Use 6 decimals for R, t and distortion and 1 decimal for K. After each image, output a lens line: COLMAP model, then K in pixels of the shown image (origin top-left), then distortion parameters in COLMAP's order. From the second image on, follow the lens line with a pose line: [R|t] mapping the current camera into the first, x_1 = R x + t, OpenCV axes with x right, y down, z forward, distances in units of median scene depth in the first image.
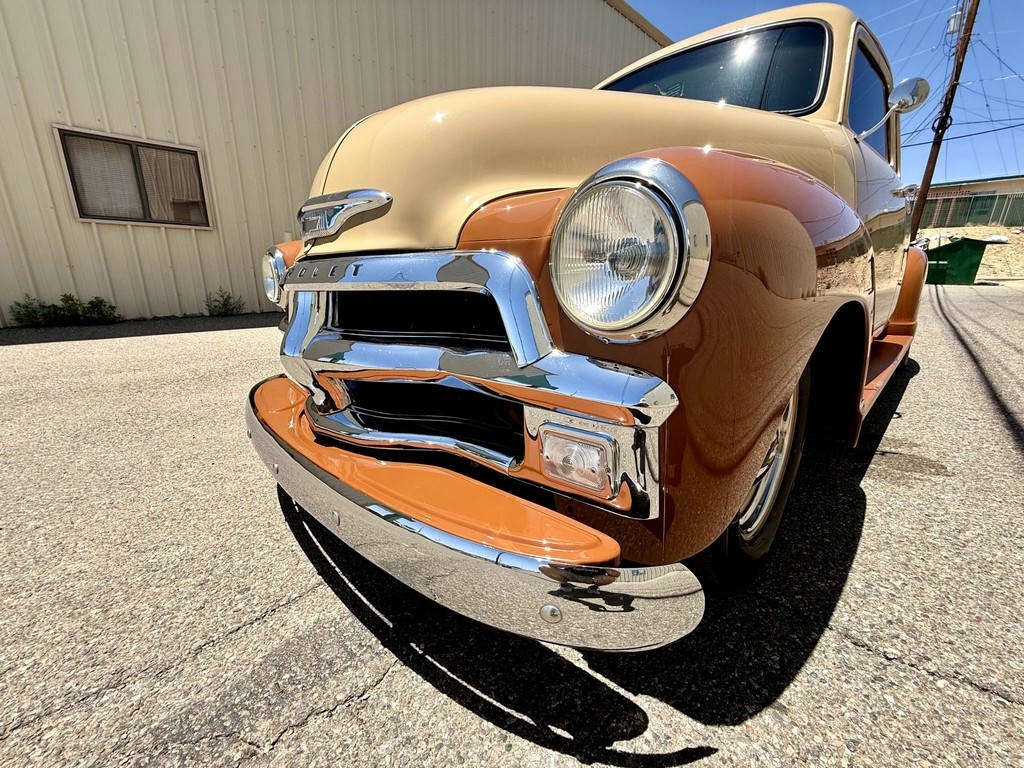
lens RADIAL K [[410.8, 0, 507.3], [0, 410.8, 384.8], [0, 0, 1]] dist [0.000500, -0.000661]
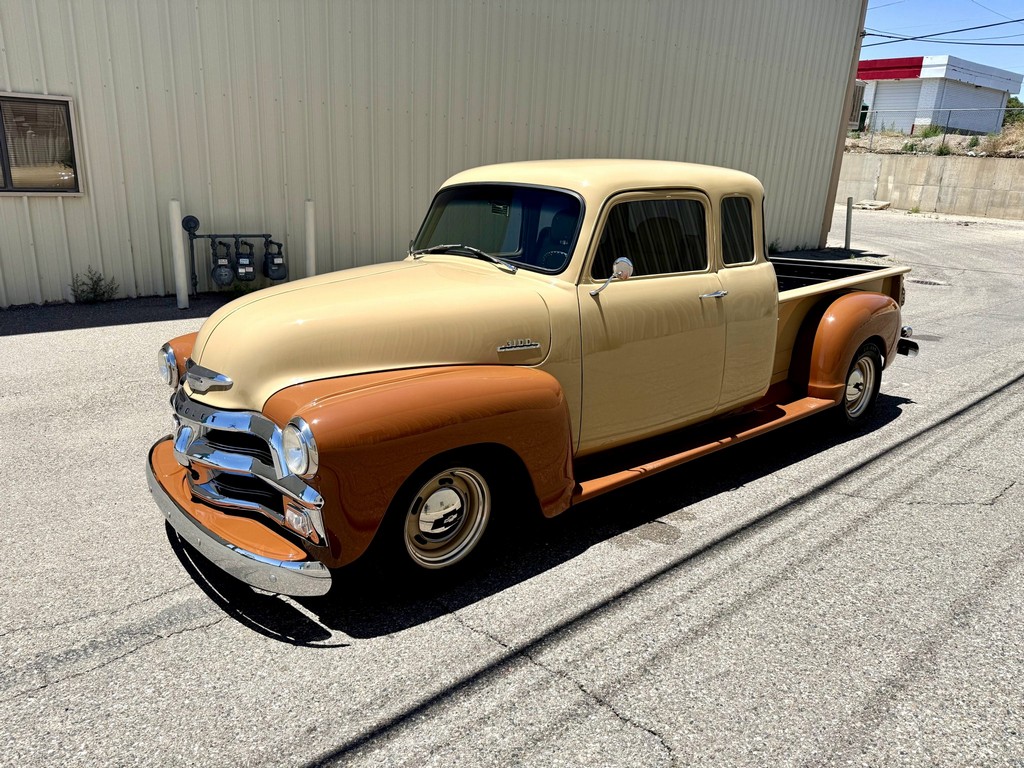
lens RADIAL K [[737.7, 0, 518.7], [0, 737.7, 383.2], [0, 0, 1]] dist [-0.000082, -0.011275]
pose [[0.998094, 0.046151, -0.040970, 0.978922], [-0.044898, 0.998510, 0.031008, -0.495107], [0.042340, -0.029110, 0.998679, -1.962397]]
